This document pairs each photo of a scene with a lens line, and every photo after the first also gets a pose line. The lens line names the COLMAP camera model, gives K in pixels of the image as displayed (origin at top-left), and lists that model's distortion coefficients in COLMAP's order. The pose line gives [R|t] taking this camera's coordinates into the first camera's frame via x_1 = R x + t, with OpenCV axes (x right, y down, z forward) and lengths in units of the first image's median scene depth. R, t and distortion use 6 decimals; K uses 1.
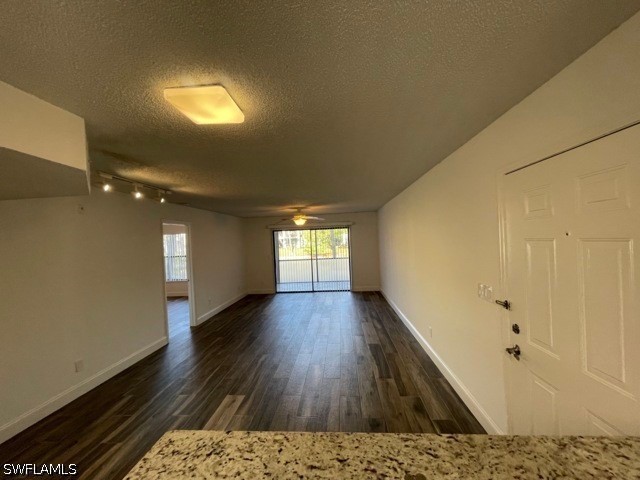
lens RADIAL K [[254.1, 0, 315.7], [0, 254.1, 239.5], [0, 0, 1]] dist [-0.010592, 0.000997]
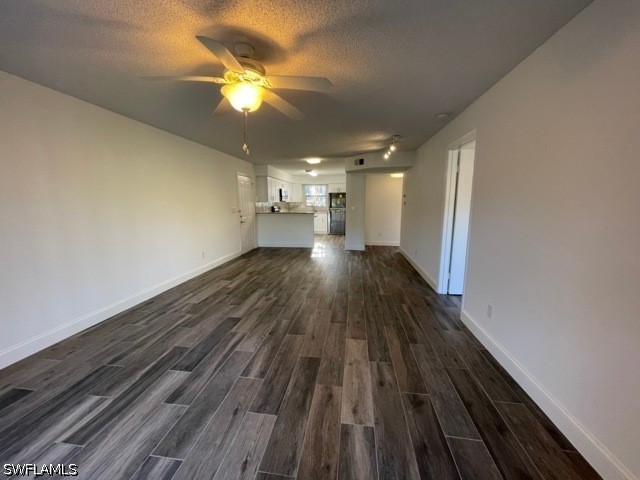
lens RADIAL K [[254.1, 0, 322.9], [0, 254.1, 239.9], [0, 0, 1]] dist [-0.010592, 0.000997]
pose [[-0.998722, 0.037824, 0.033527, -0.227241], [0.042221, 0.988968, 0.141984, 0.082445], [-0.027786, 0.143218, -0.989301, 1.930550]]
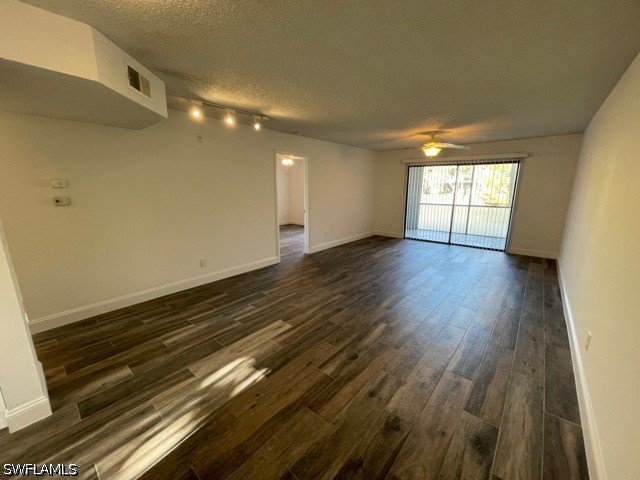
lens RADIAL K [[254.1, 0, 318.7], [0, 254.1, 240.4], [0, 0, 1]] dist [-0.010592, 0.000997]
pose [[0.814459, 0.165385, -0.556151, 0.193863], [-0.036233, 0.971143, 0.235731, 0.033581], [0.579089, -0.171842, 0.796948, 0.207869]]
